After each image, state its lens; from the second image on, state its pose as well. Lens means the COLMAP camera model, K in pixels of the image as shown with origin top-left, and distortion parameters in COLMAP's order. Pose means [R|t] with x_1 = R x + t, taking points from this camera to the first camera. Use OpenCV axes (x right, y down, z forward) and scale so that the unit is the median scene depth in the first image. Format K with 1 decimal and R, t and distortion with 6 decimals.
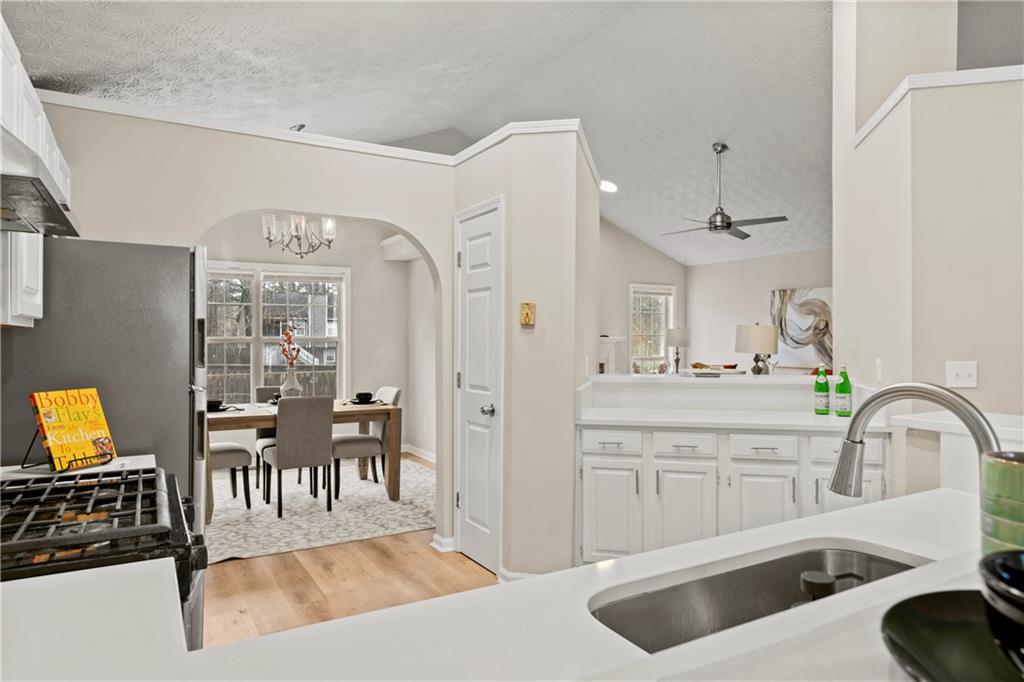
lens RADIAL K [[607.9, 0, 511.3], [0, 607.9, 339.8], [0, 0, 1]] dist [0.000621, 0.000176]
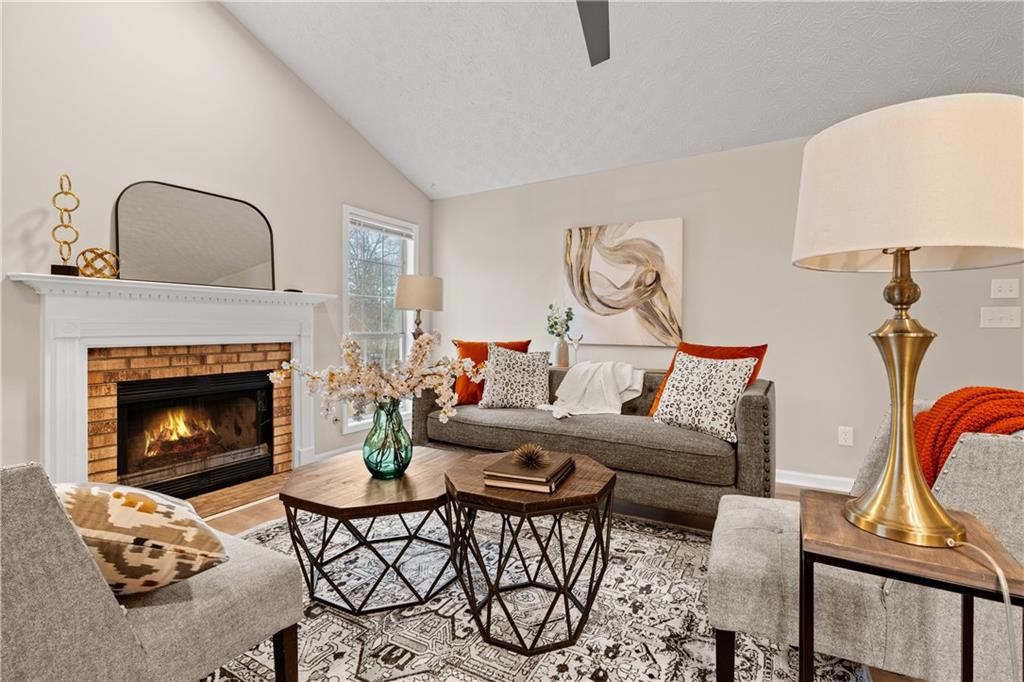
lens RADIAL K [[471.5, 0, 513.5], [0, 471.5, 335.3], [0, 0, 1]] dist [-0.005425, -0.000214]
pose [[0.866791, -0.001680, 0.498669, 0.125441], [-0.002309, 0.999970, 0.007382, 0.031515], [-0.498666, -0.007550, 0.866761, 0.600500]]
